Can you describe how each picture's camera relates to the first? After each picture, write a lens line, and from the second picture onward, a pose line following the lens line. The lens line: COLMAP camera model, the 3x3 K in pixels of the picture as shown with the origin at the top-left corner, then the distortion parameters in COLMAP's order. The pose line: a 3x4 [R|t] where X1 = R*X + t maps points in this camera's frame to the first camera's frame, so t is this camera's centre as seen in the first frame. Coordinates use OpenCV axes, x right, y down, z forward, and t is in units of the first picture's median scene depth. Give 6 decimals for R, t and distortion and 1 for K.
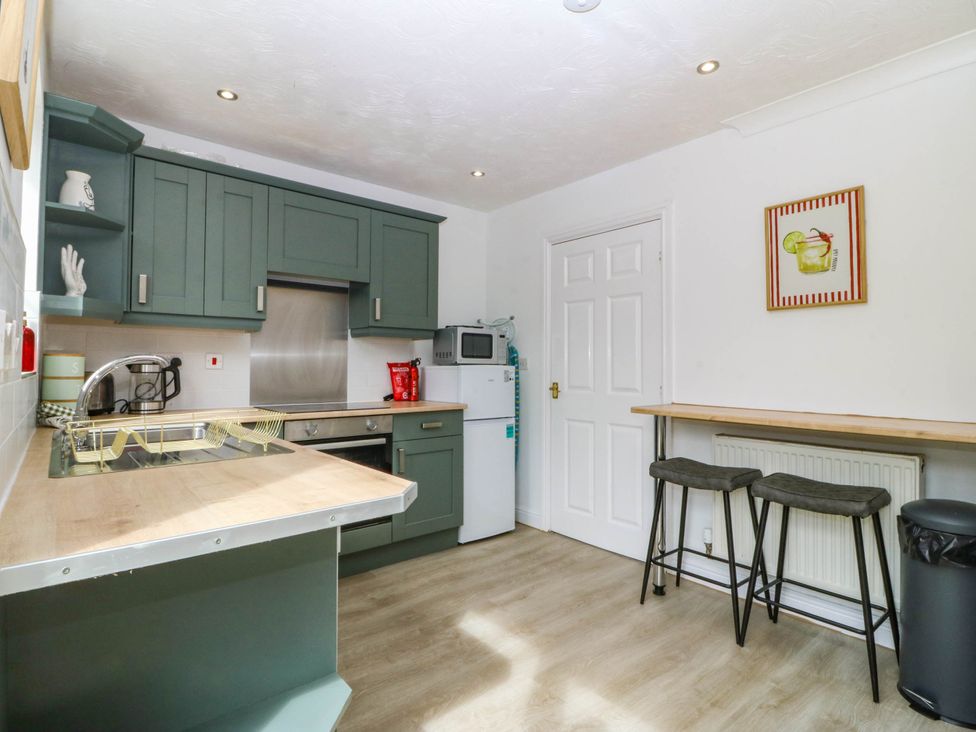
lens RADIAL K [[512.3, 0, 490.1], [0, 512.3, 359.3], [0, 0, 1]] dist [0.002559, -0.015060]
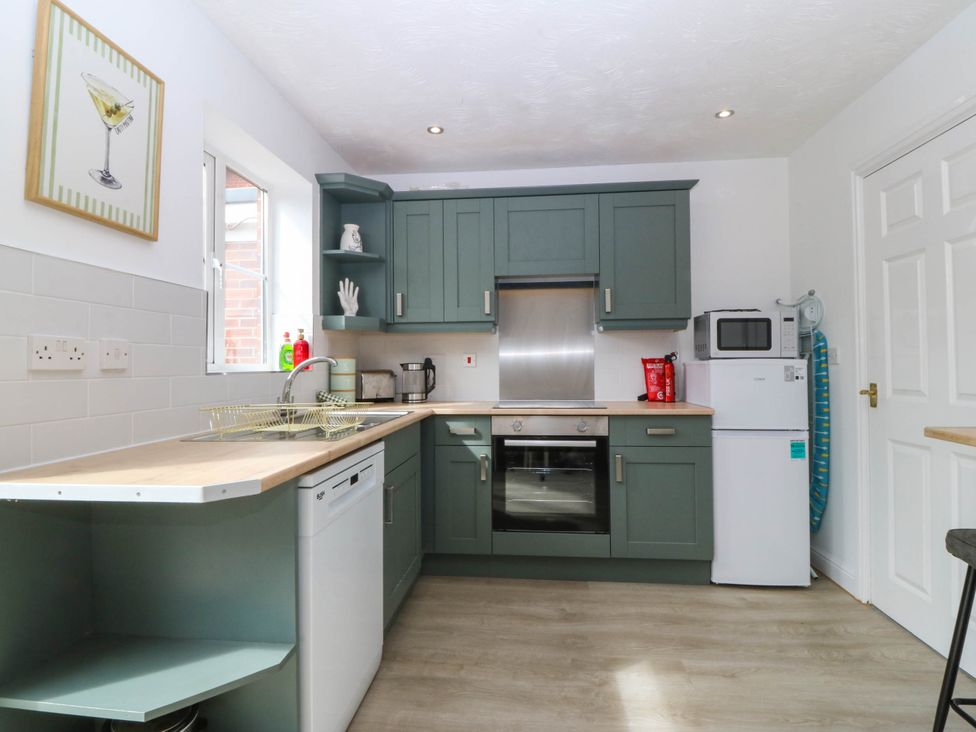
lens RADIAL K [[512.3, 0, 487.7], [0, 512.3, 358.7], [0, 0, 1]] dist [0.002559, -0.015060]
pose [[0.693336, -0.018705, -0.720371, 0.310972], [0.022413, 0.999739, -0.004387, 0.006114], [0.720265, -0.013104, 0.693575, 0.217272]]
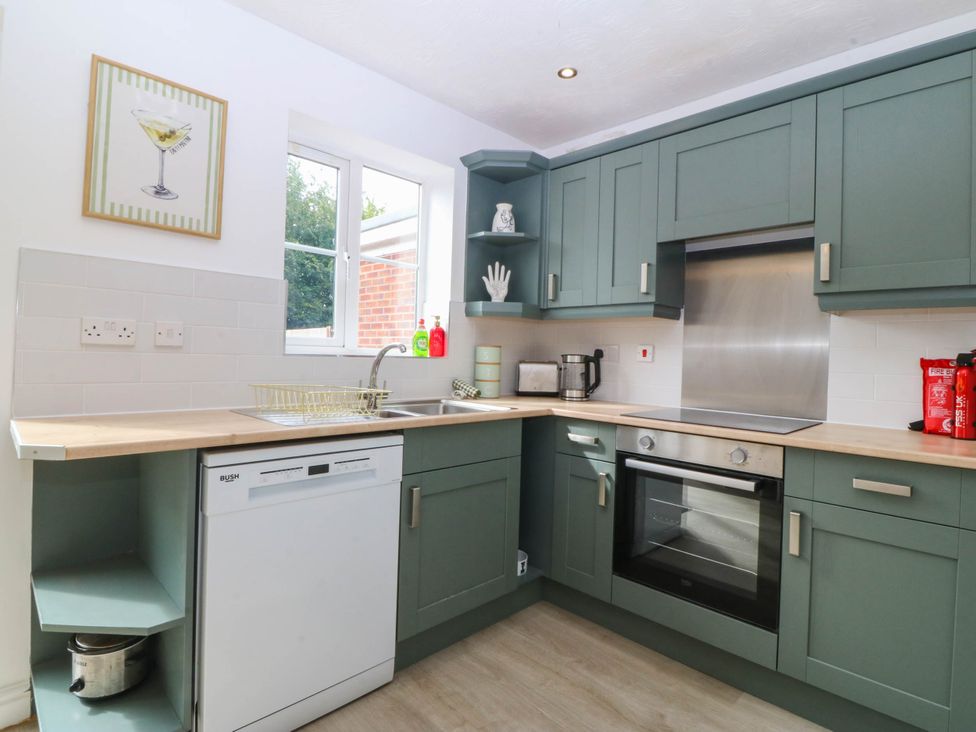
lens RADIAL K [[512.3, 0, 485.0], [0, 512.3, 357.5], [0, 0, 1]] dist [0.002559, -0.015060]
pose [[0.073515, 0.002709, -0.997290, 0.341794], [-0.013738, 0.999904, 0.001704, 0.013210], [0.997200, 0.013576, 0.073545, 0.619410]]
